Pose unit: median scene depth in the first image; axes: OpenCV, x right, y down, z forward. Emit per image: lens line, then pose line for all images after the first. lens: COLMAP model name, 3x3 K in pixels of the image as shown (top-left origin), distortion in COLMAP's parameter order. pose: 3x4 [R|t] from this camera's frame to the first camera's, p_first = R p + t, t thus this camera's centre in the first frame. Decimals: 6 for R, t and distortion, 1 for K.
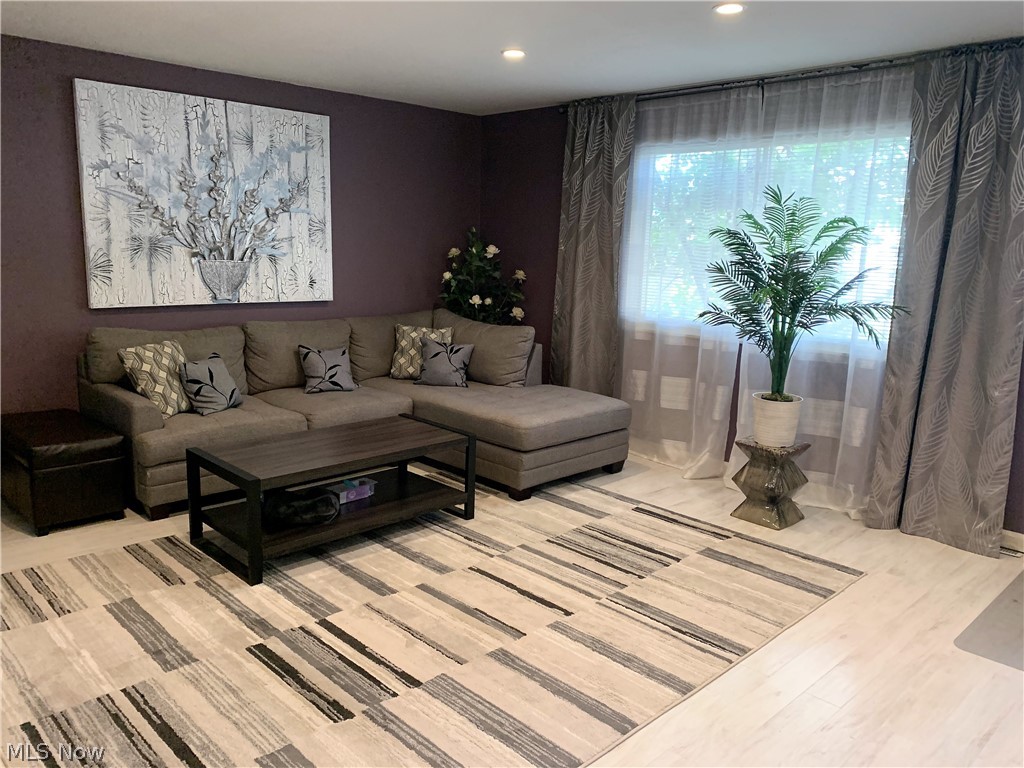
lens RADIAL K [[773.4, 0, 518.8], [0, 773.4, 381.1], [0, 0, 1]] dist [0.044058, -0.045082]
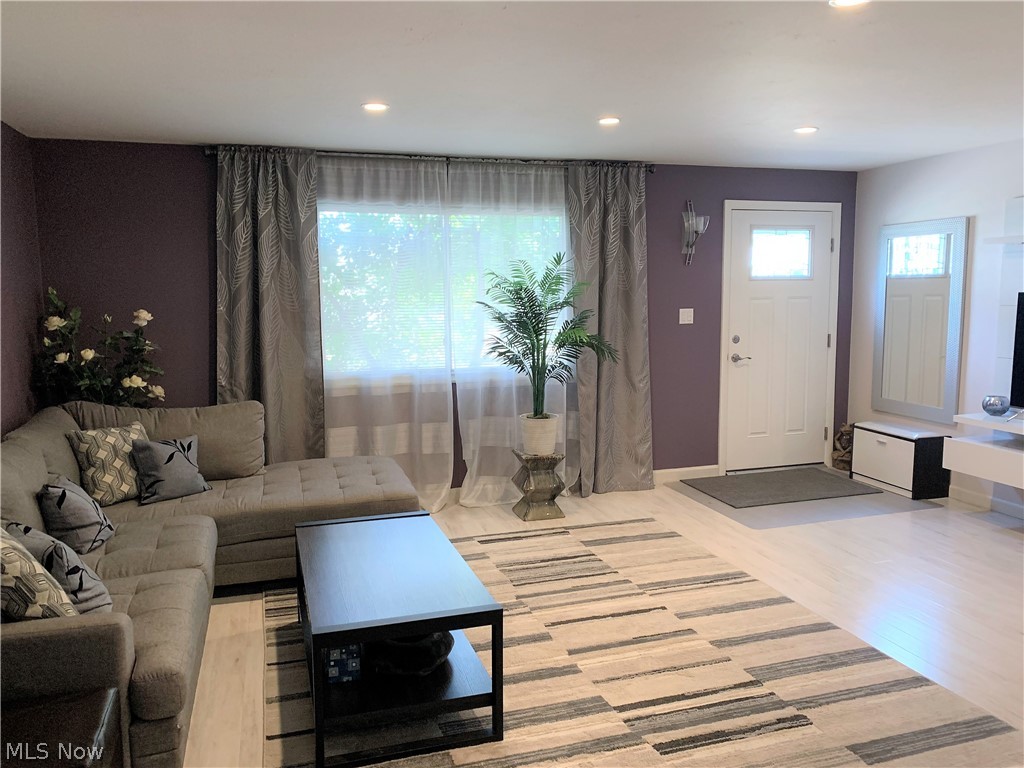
lens RADIAL K [[773.4, 0, 514.2], [0, 773.4, 383.2], [0, 0, 1]] dist [0.044058, -0.045082]
pose [[0.461464, -0.139263, 0.876160, -0.864094], [0.182597, 0.981367, 0.059813, -0.127418], [-0.868164, 0.132382, 0.478294, 0.481039]]
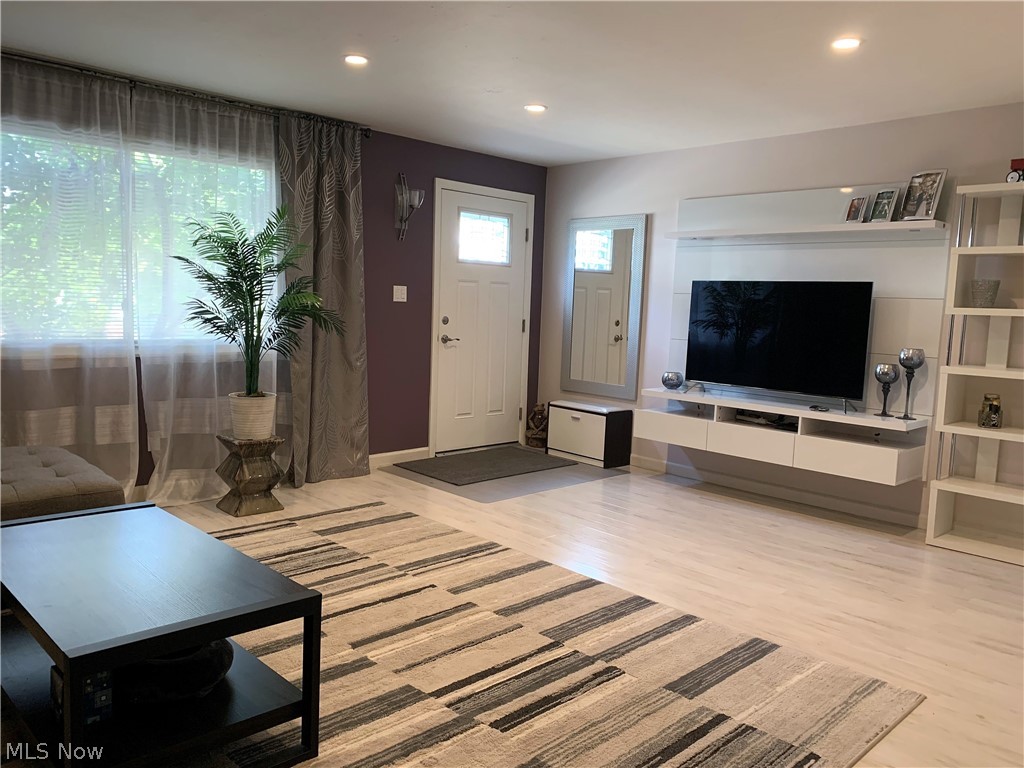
lens RADIAL K [[773.4, 0, 505.7], [0, 773.4, 385.2], [0, 0, 1]] dist [0.044058, -0.045082]
pose [[0.026212, -0.133771, 0.990666, -0.823480], [0.145044, 0.981028, 0.128632, -0.091065], [-0.989078, 0.140318, 0.045118, 0.667876]]
